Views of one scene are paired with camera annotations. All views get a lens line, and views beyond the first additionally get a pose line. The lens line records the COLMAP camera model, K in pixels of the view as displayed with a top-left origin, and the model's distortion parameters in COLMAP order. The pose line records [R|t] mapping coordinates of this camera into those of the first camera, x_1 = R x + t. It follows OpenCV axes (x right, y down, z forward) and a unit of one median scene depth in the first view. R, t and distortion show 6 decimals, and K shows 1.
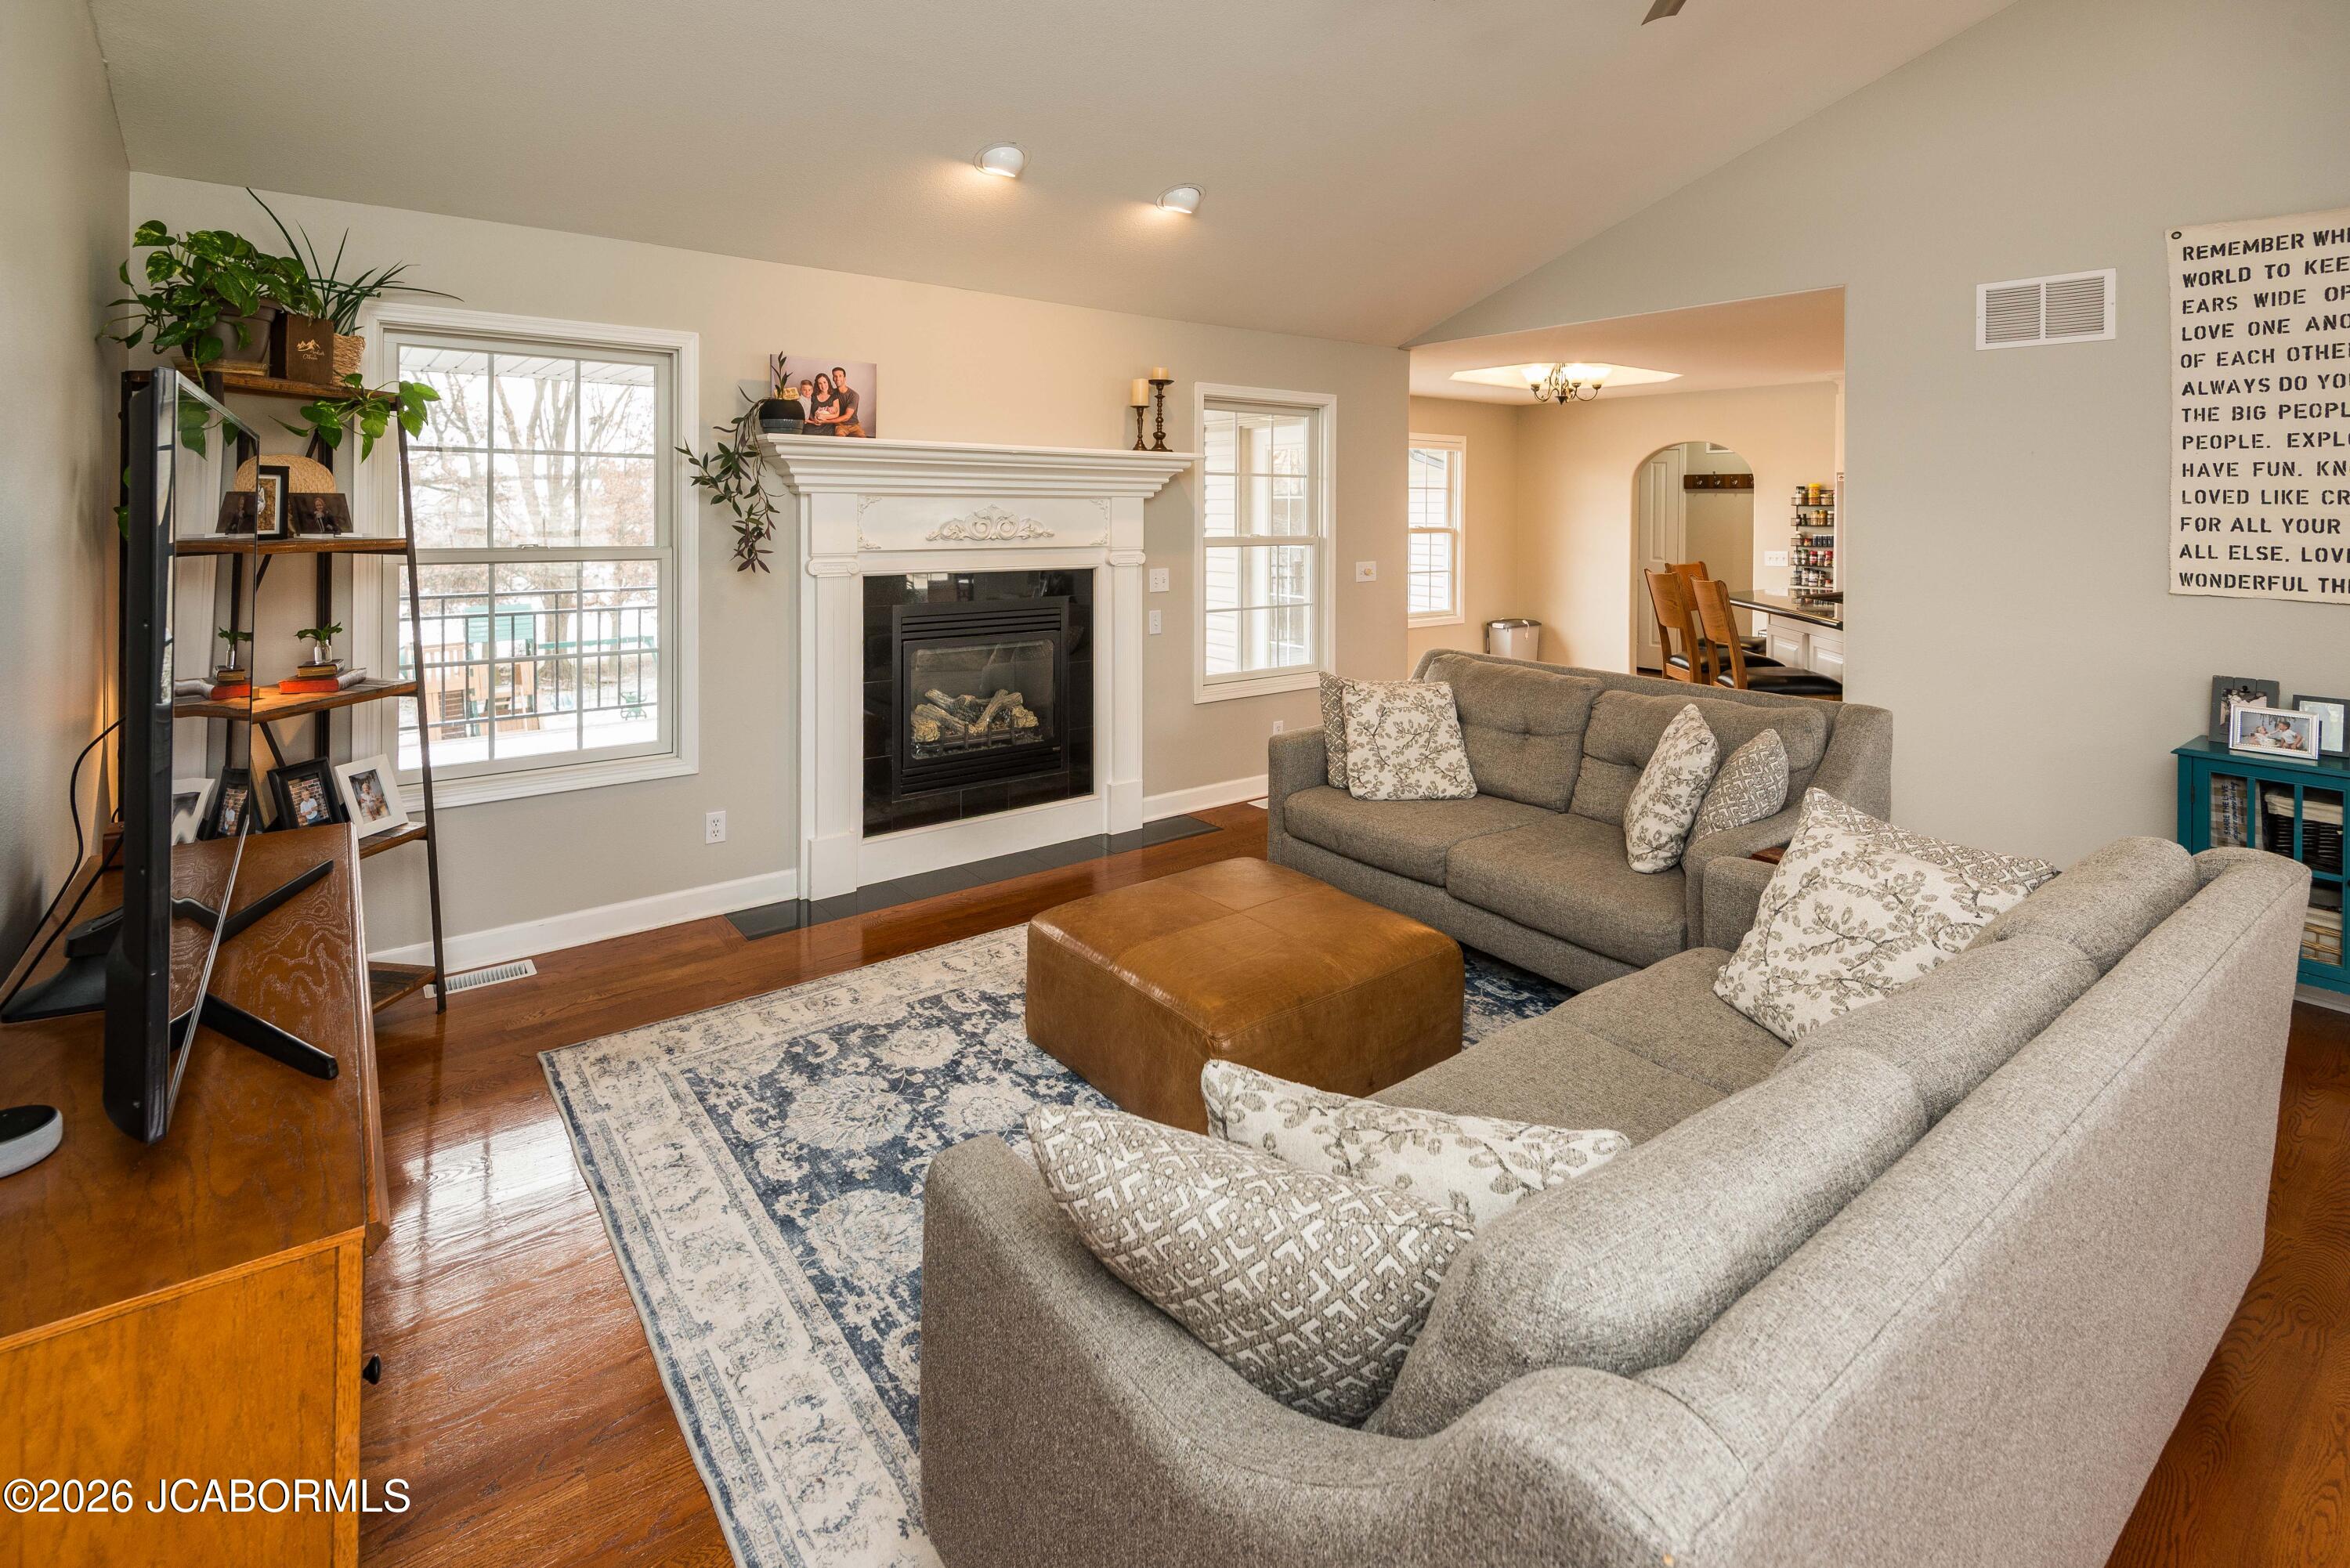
lens RADIAL K [[1096.2, 0, 1175.5], [0, 1096.2, 516.7], [0, 0, 1]] dist [0.006114, -0.004599]
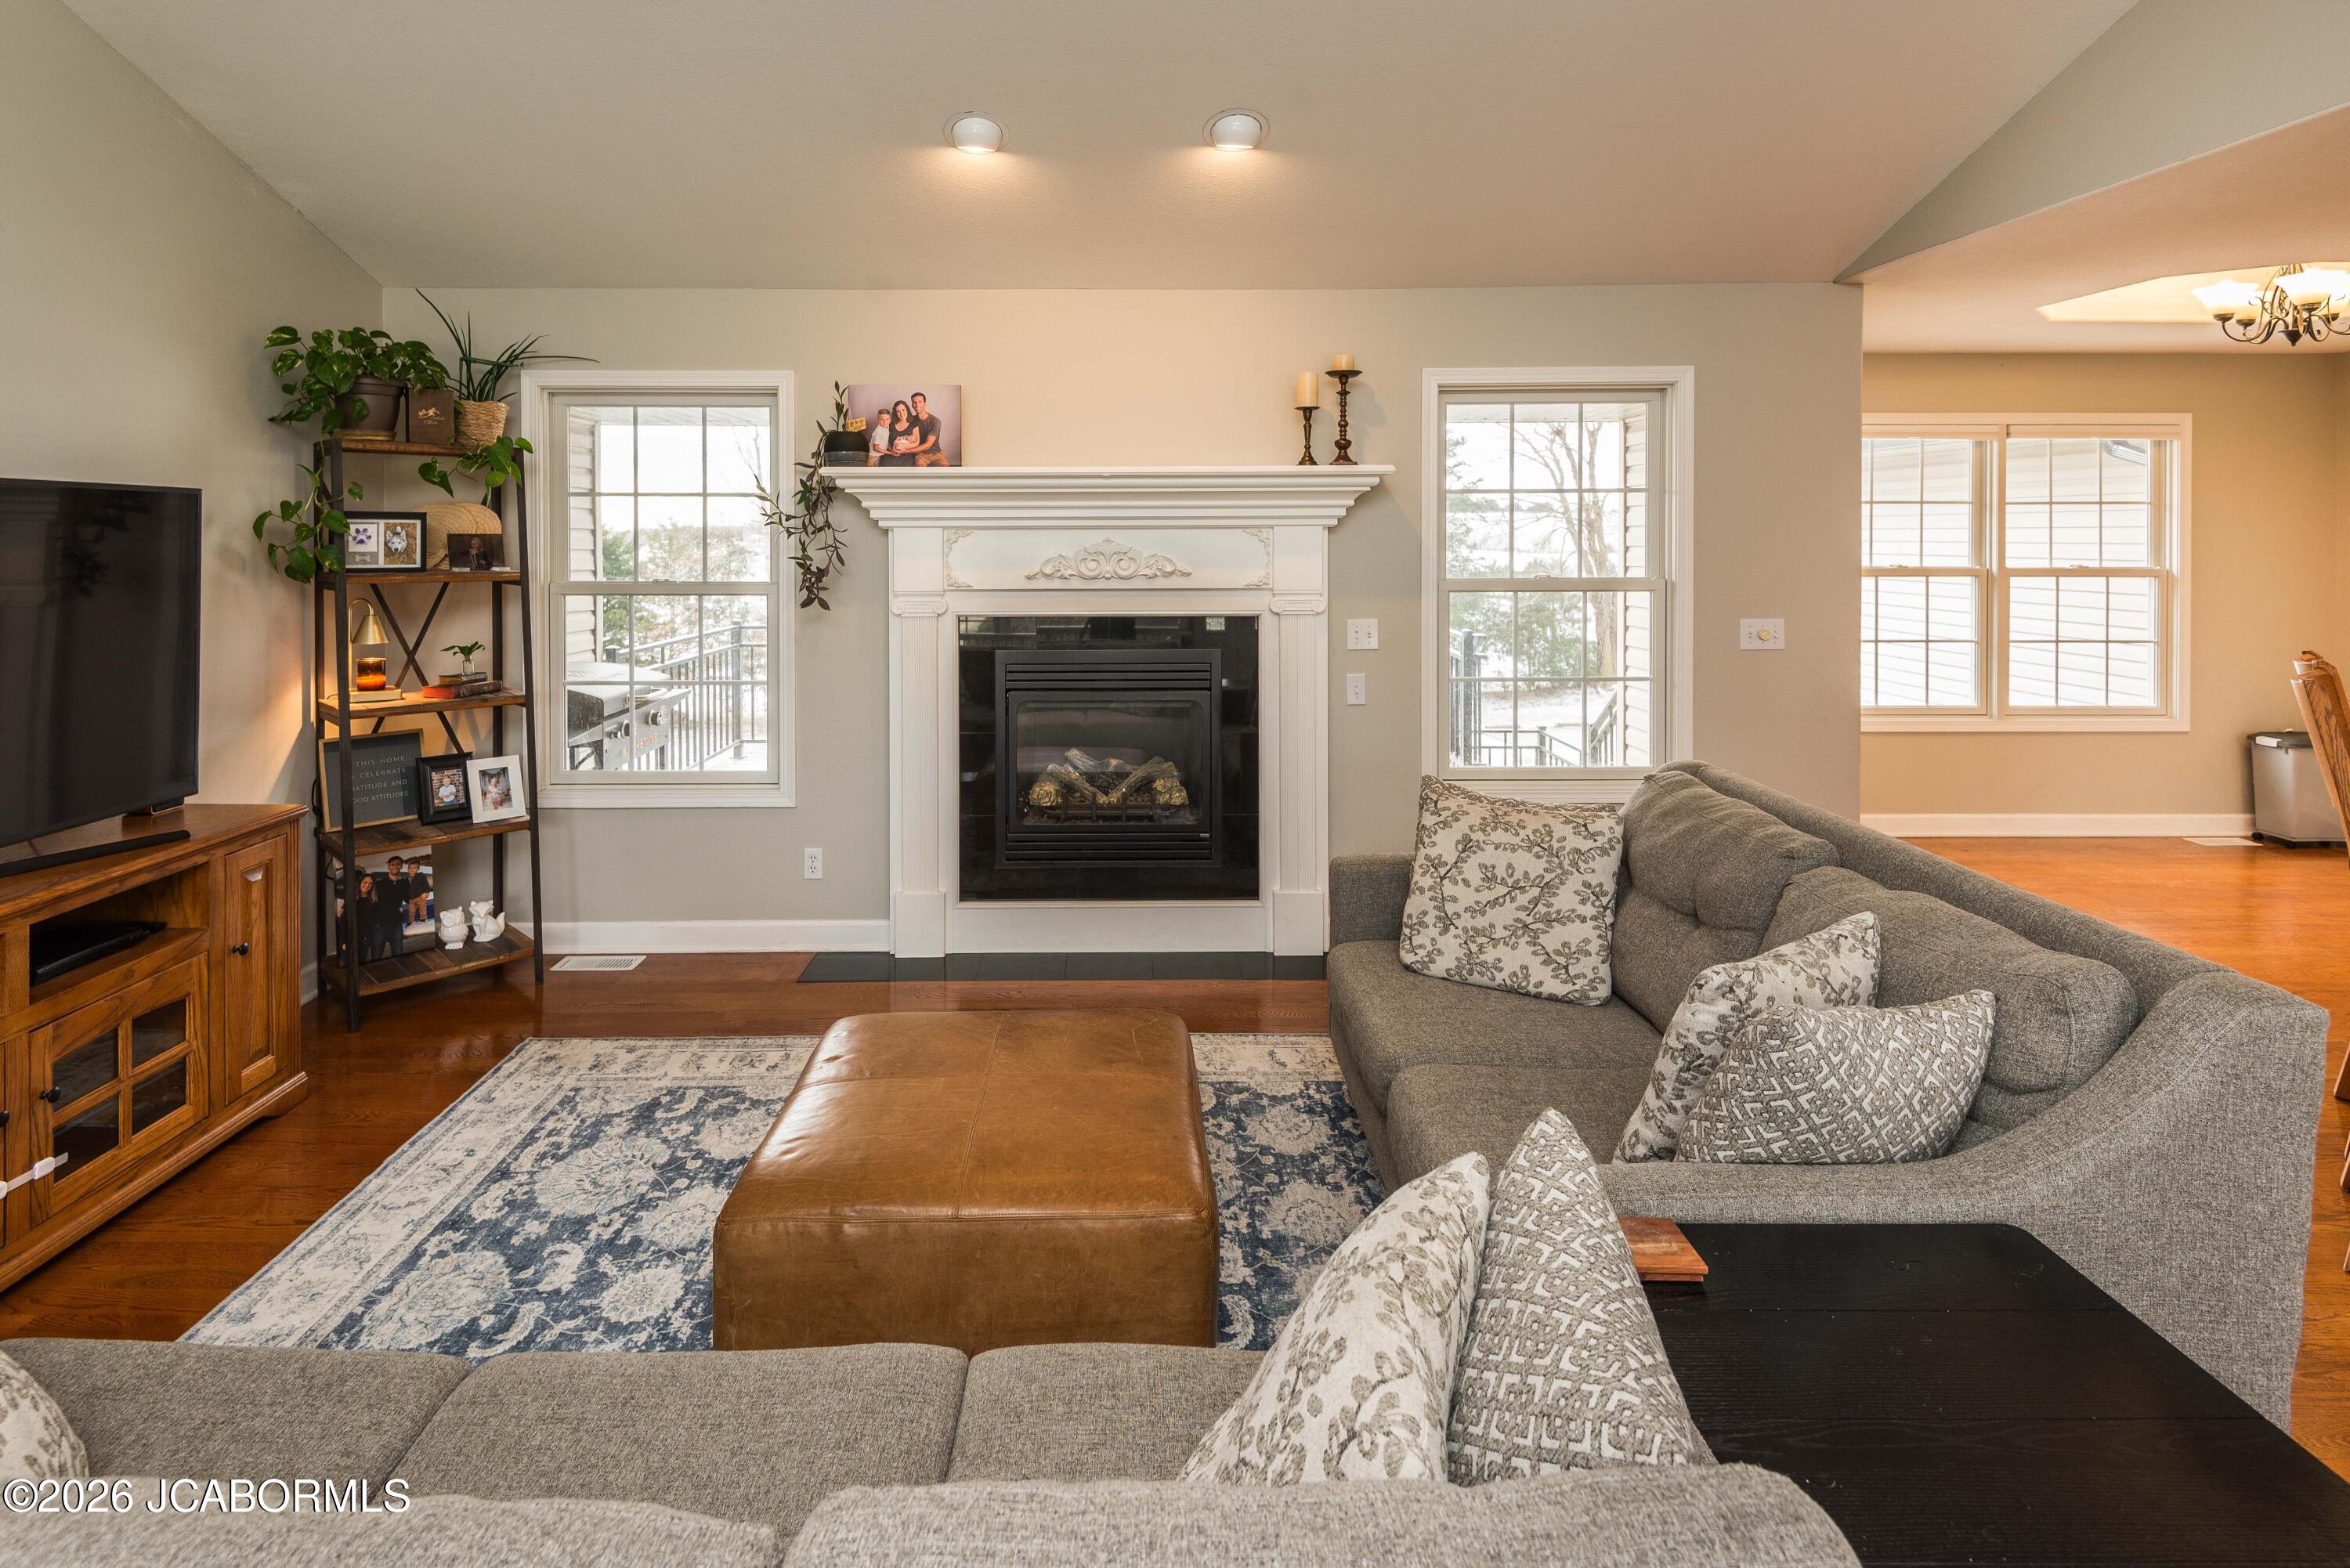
lens RADIAL K [[1208.8, 0, 1103.5], [0, 1208.8, 556.2], [0, 0, 1]] dist [0.001155, -0.005088]
pose [[0.788769, -0.002822, -0.614683, 0.445169], [0.003244, 0.999995, -0.000427, 0.004223], [0.614681, -0.001657, 0.788774, 0.282652]]
